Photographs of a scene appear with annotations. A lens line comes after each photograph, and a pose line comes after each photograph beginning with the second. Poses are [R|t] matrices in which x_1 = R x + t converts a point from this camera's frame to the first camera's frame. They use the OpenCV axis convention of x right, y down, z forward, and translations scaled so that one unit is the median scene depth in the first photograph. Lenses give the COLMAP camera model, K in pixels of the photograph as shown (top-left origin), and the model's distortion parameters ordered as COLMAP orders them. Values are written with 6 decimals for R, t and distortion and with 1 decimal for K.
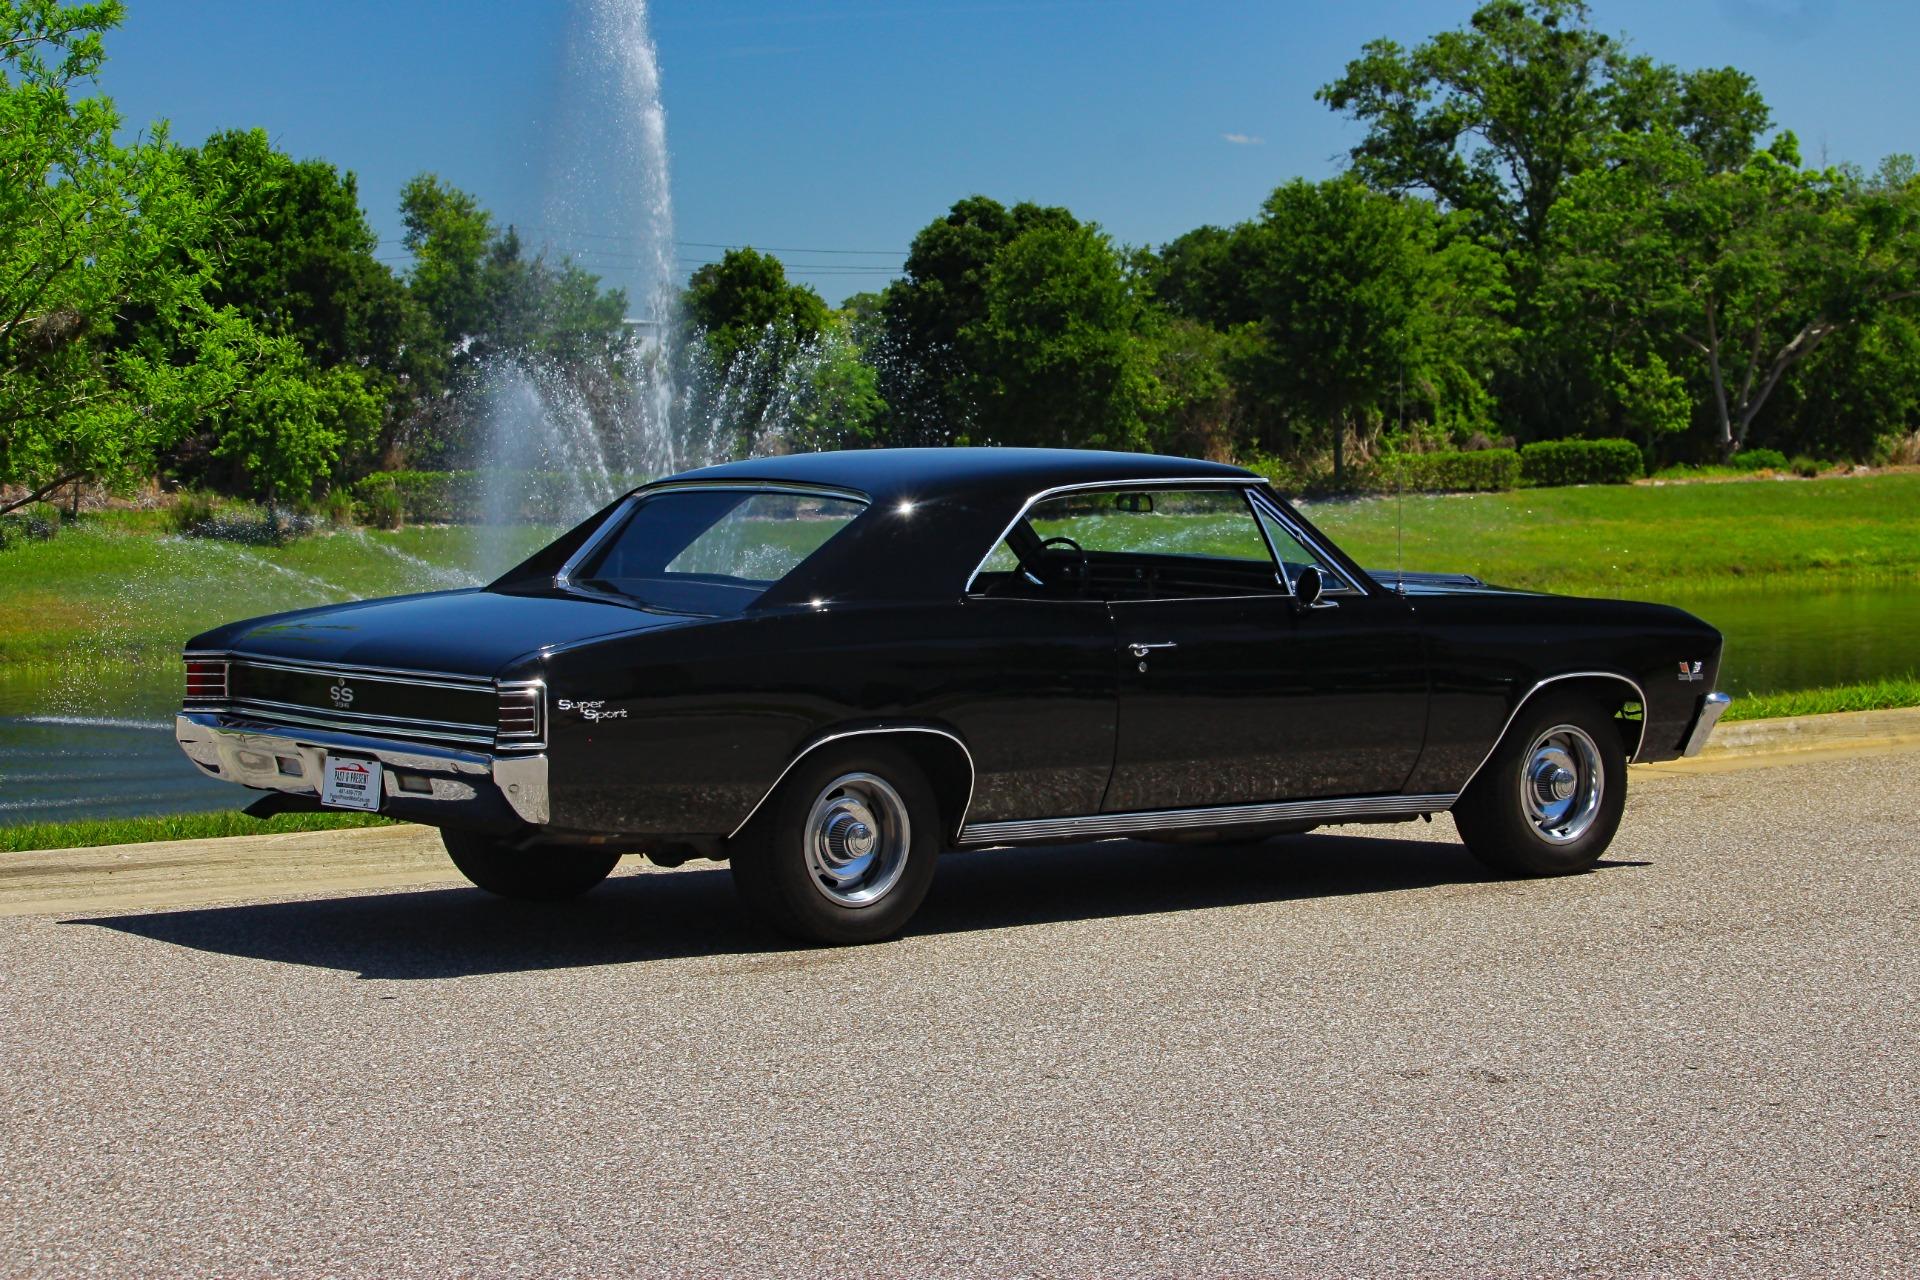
lens RADIAL K [[5010.7, 0, 1127.3], [0, 5010.7, 560.5], [0, 0, 1]] dist [-0.357507, -0.579343]
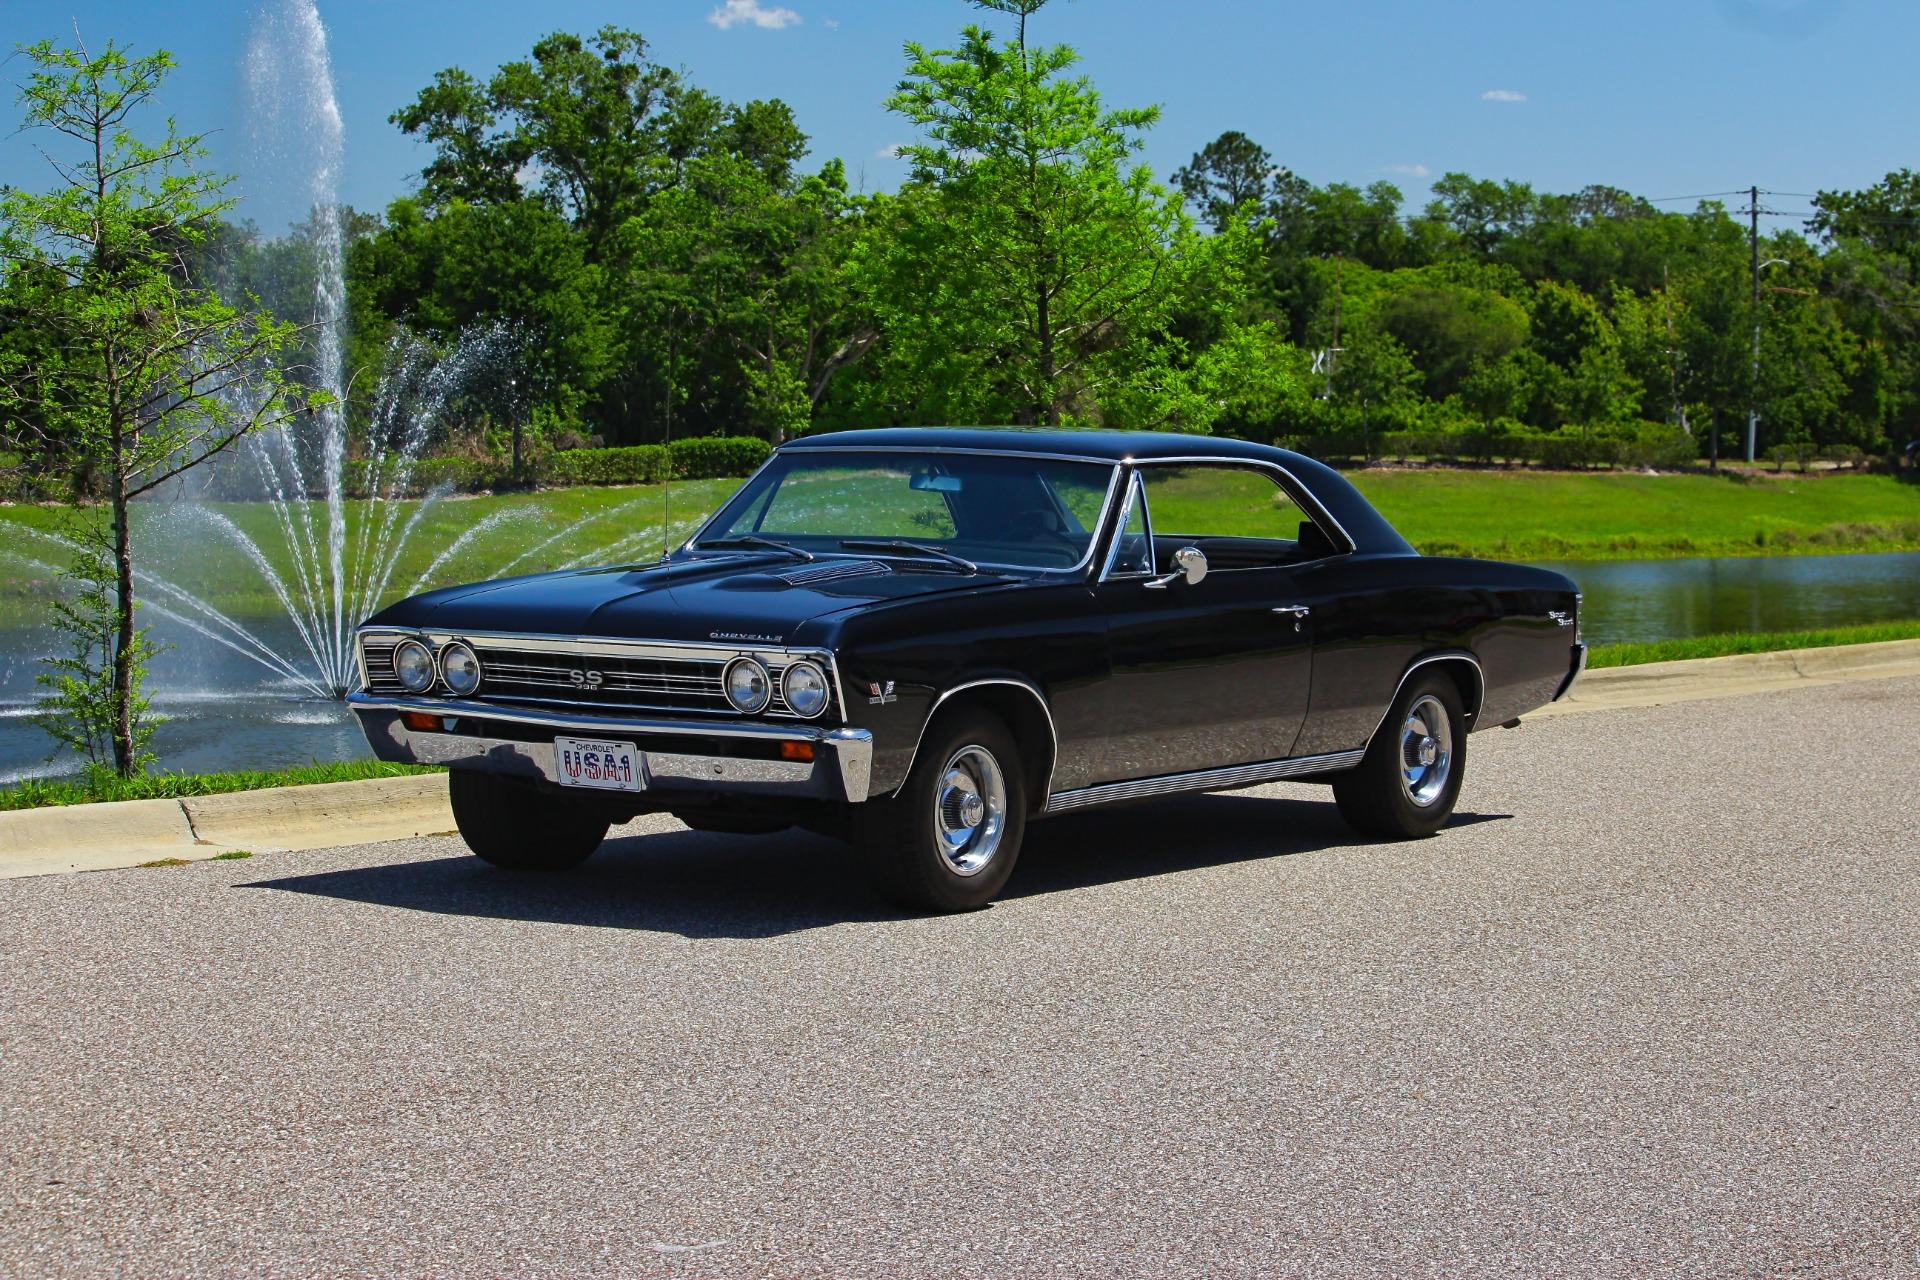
lens RADIAL K [[4829.3, 0, 1021.1], [0, 4829.3, 601.4], [0, 0, 1]] dist [-0.407220, 0.050711]
pose [[0.972944, 0.003394, 0.231017, -0.093671], [-0.005417, 0.999952, 0.008120, 0.003220], [-0.230978, -0.009152, 0.972916, -0.057506]]
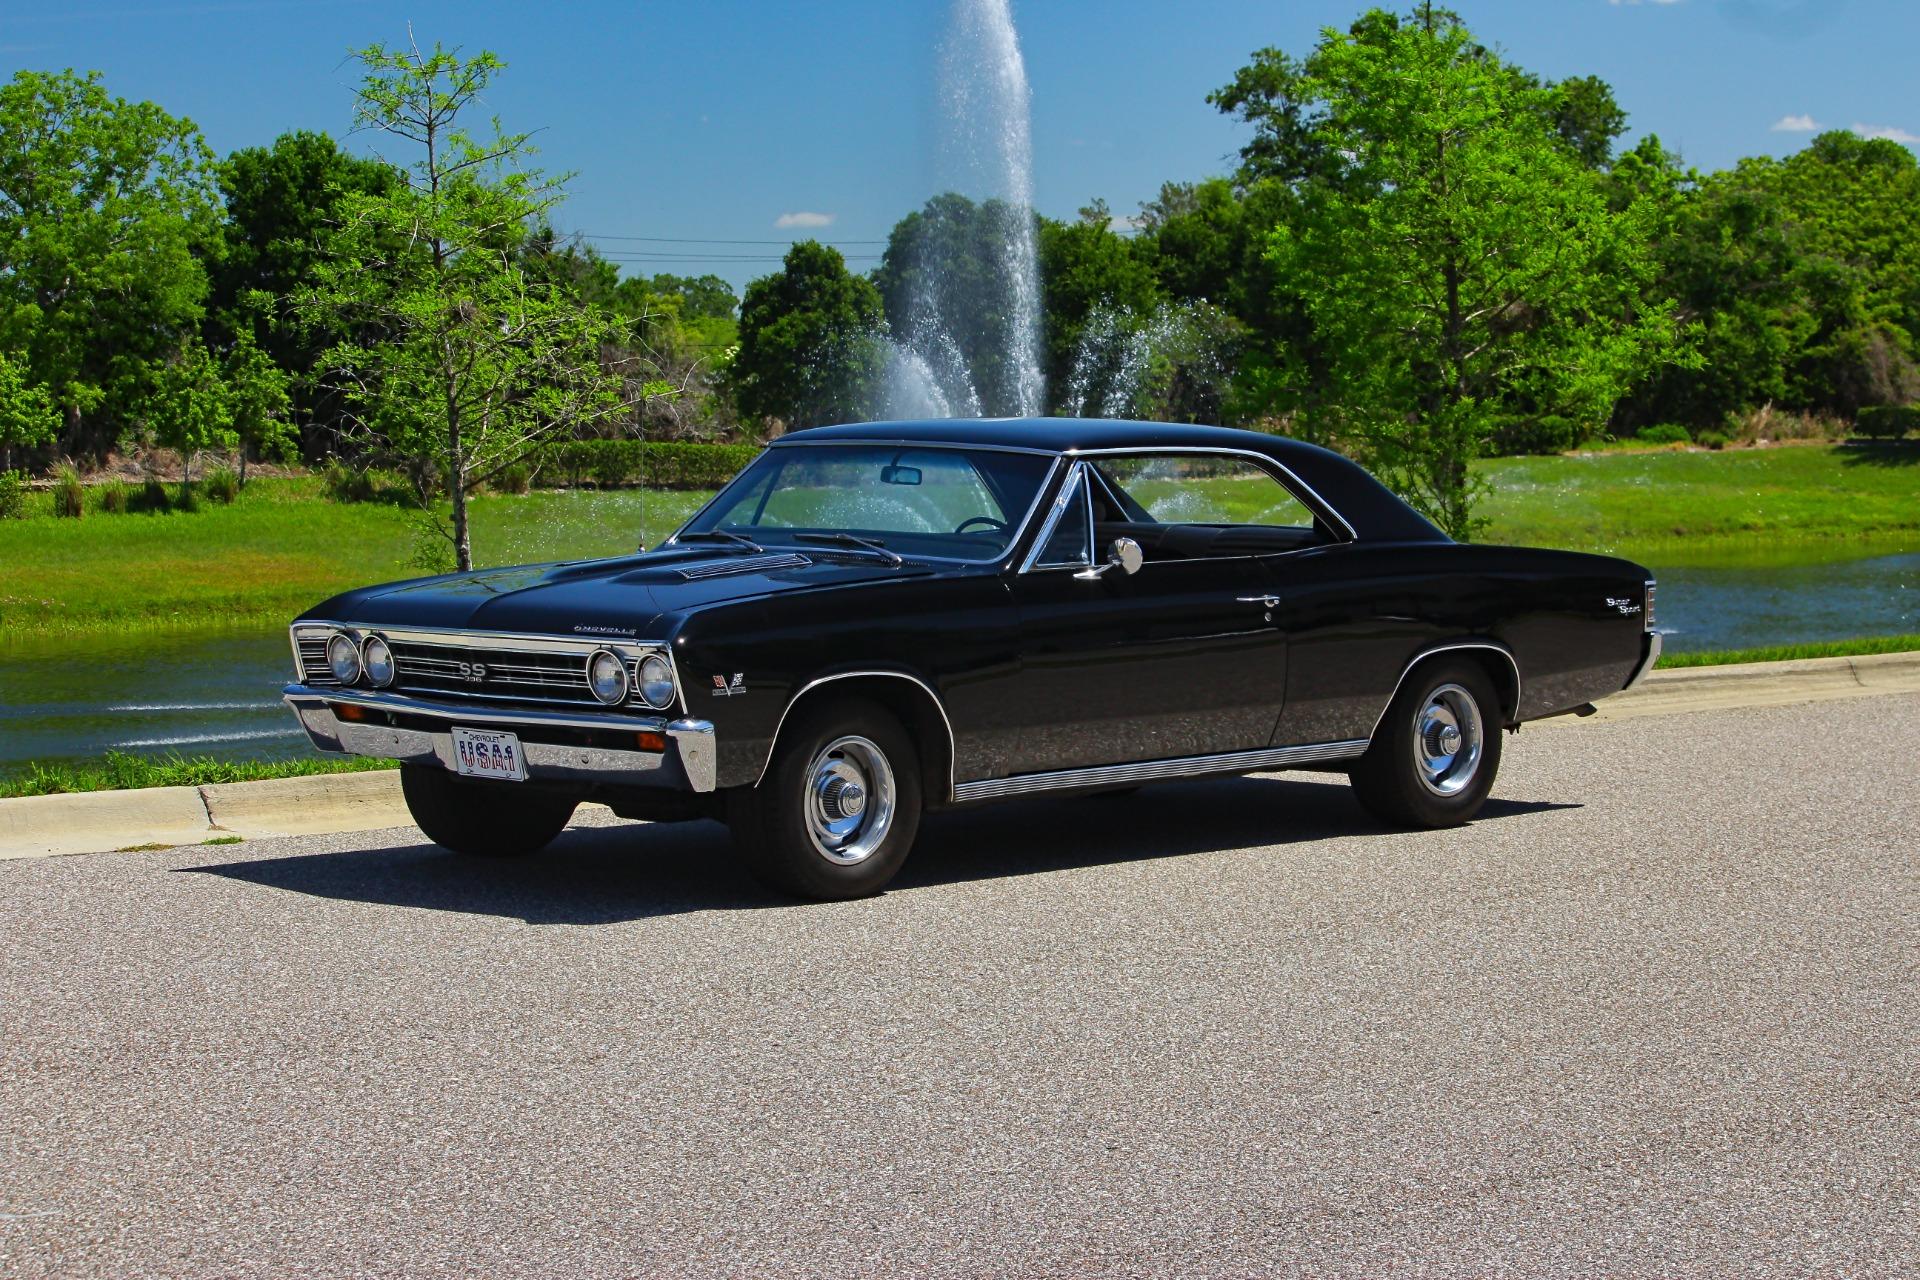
lens RADIAL K [[4829.3, 0, 1021.1], [0, 4829.3, 601.4], [0, 0, 1]] dist [-0.407220, 0.050711]
pose [[0.998913, -0.001666, 0.046590, -0.071100], [0.001043, 0.999910, 0.013412, 0.002806], [-0.046608, -0.013349, 0.998824, -0.061540]]
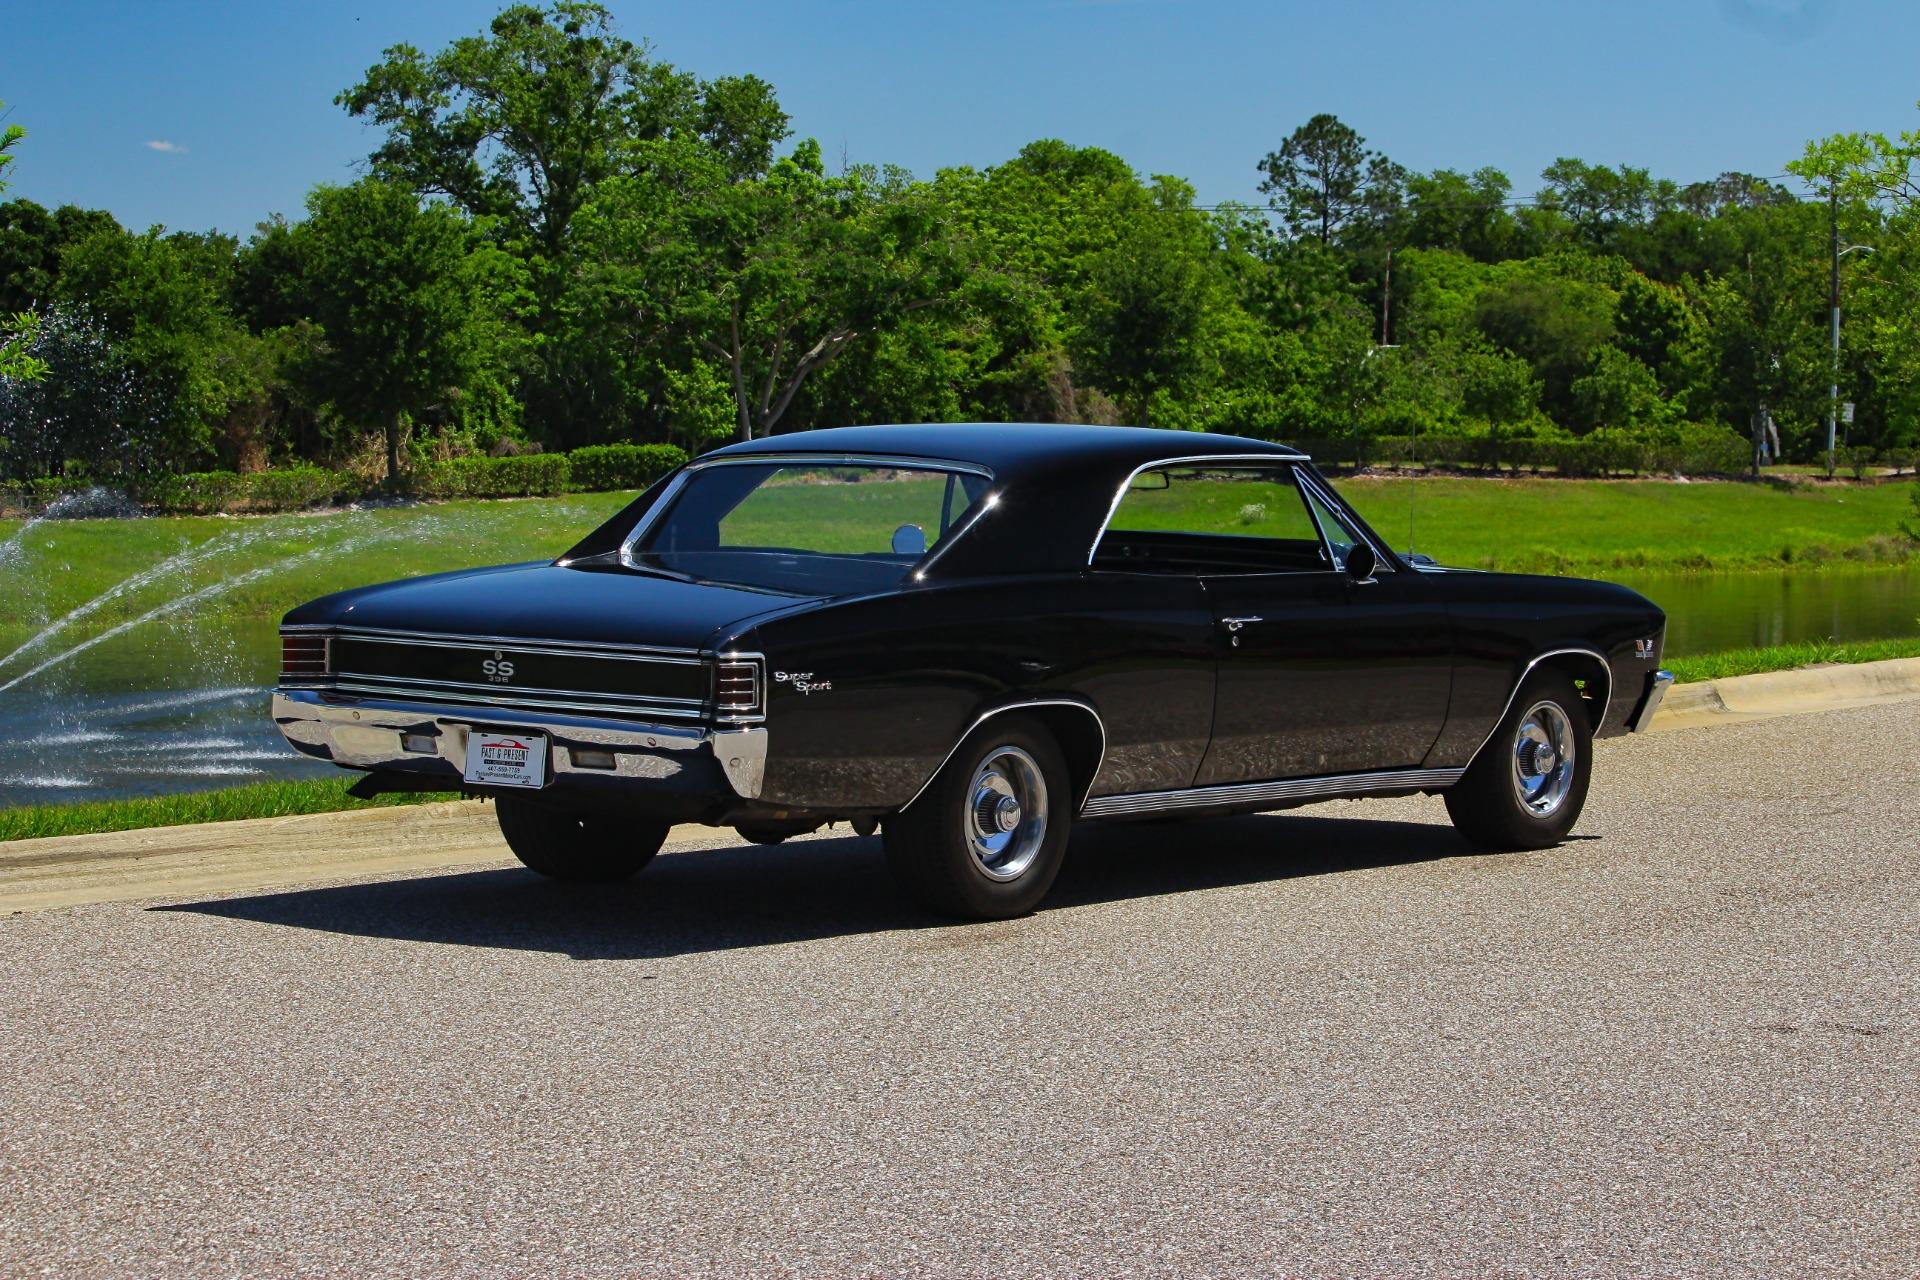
lens RADIAL K [[5005.1, 0, 1075.5], [0, 5005.1, 632.1], [0, 0, 1]] dist [-0.388934, -0.246175]
pose [[0.978676, 0.000316, 0.205408, -0.027706], [-0.002894, 0.999921, 0.012248, 0.000856], [-0.205388, -0.012581, 0.978600, 0.002760]]
